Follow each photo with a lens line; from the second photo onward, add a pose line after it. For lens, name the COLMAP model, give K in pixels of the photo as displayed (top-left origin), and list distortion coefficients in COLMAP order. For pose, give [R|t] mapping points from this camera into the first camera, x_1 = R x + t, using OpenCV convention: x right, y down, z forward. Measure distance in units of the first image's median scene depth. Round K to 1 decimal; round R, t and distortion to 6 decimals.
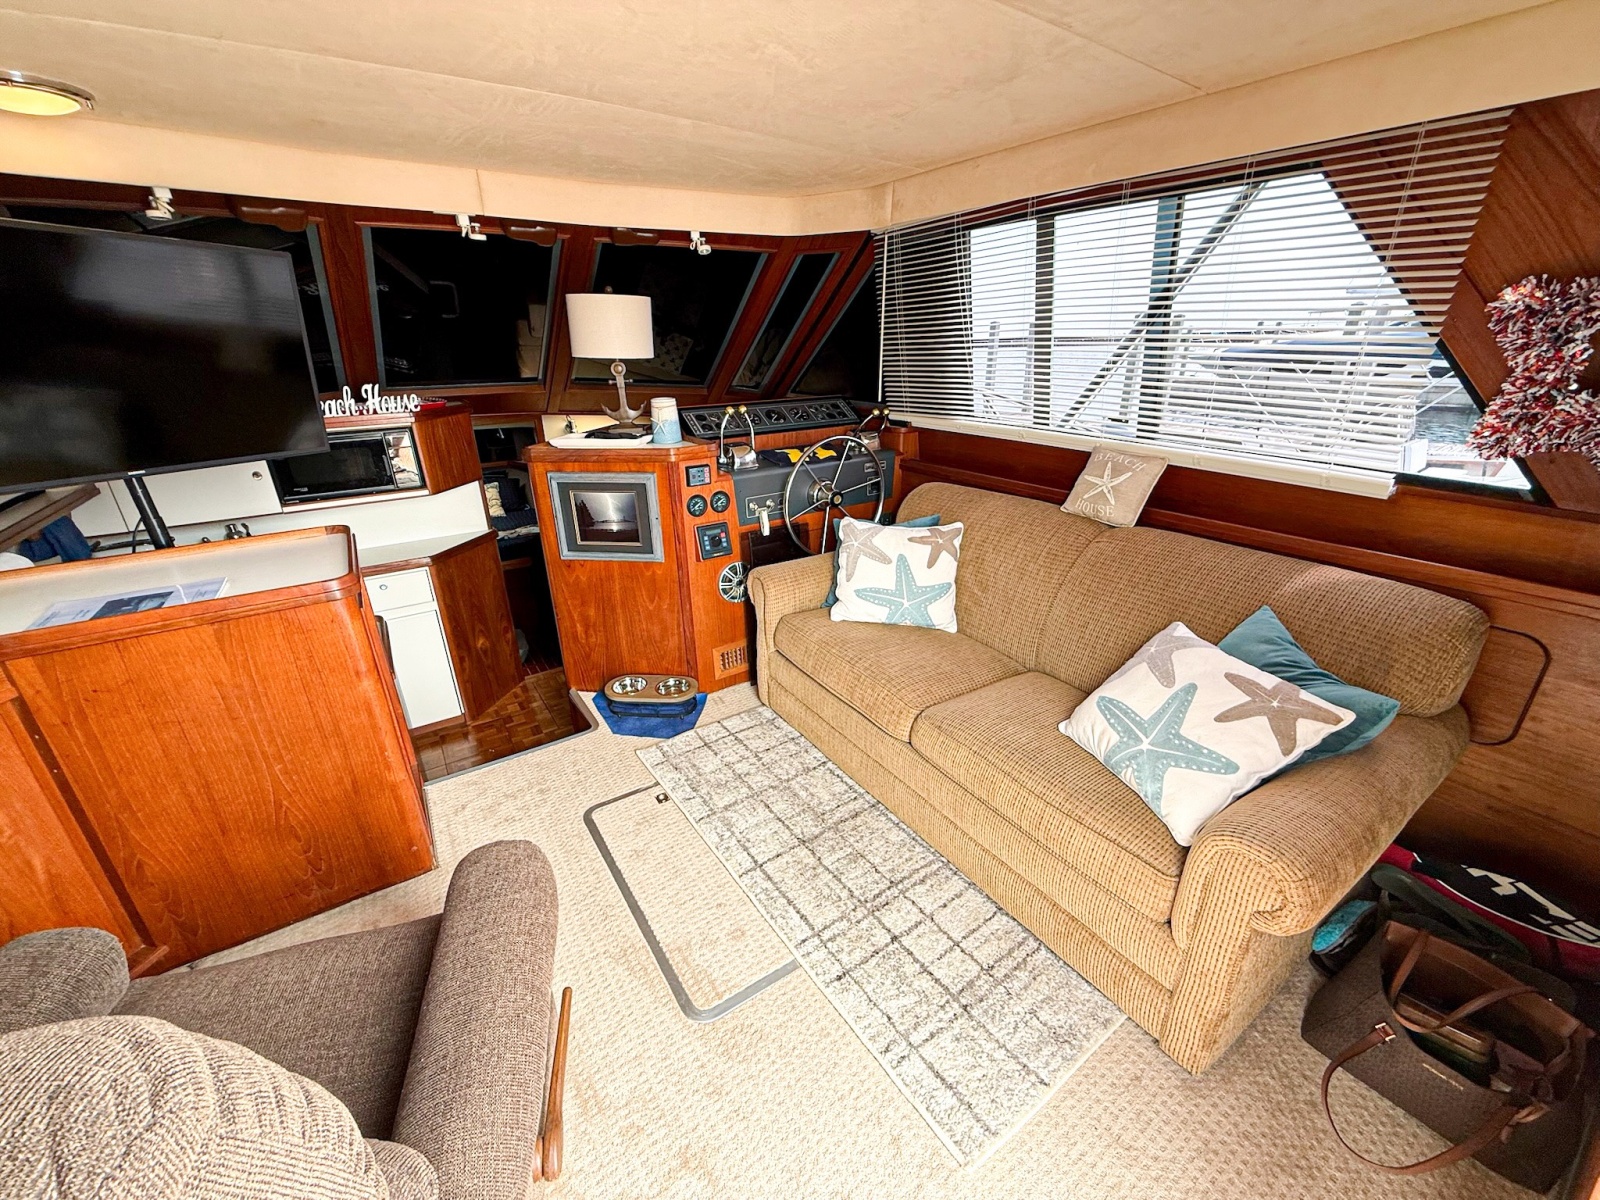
lens RADIAL K [[650.8, 0, 791.3], [0, 650.8, 590.1], [0, 0, 1]] dist [0.000949, 0.000497]
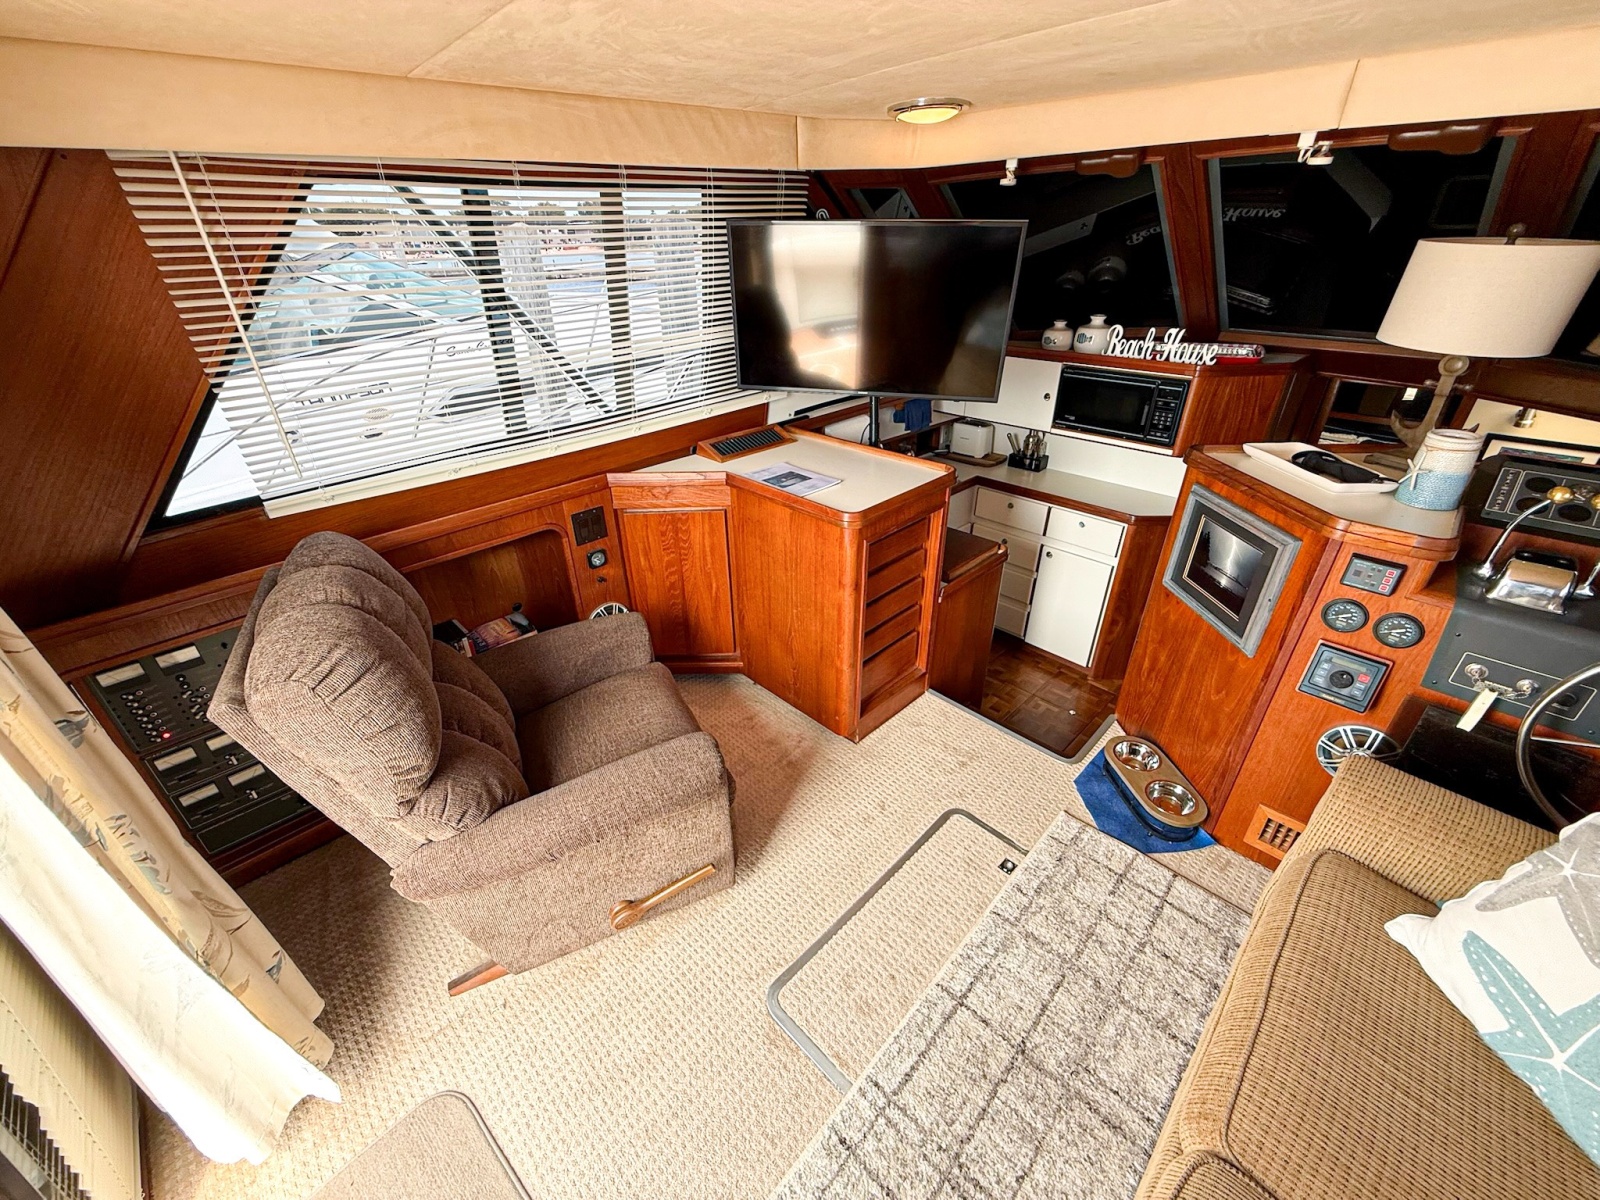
lens RADIAL K [[650.8, 0, 791.3], [0, 650.8, 590.1], [0, 0, 1]] dist [0.000949, 0.000497]
pose [[0.200895, 0.489021, -0.848823, 0.267831], [-0.336891, 0.848126, 0.408885, -0.226698], [0.919862, 0.203818, 0.335131, 0.294750]]
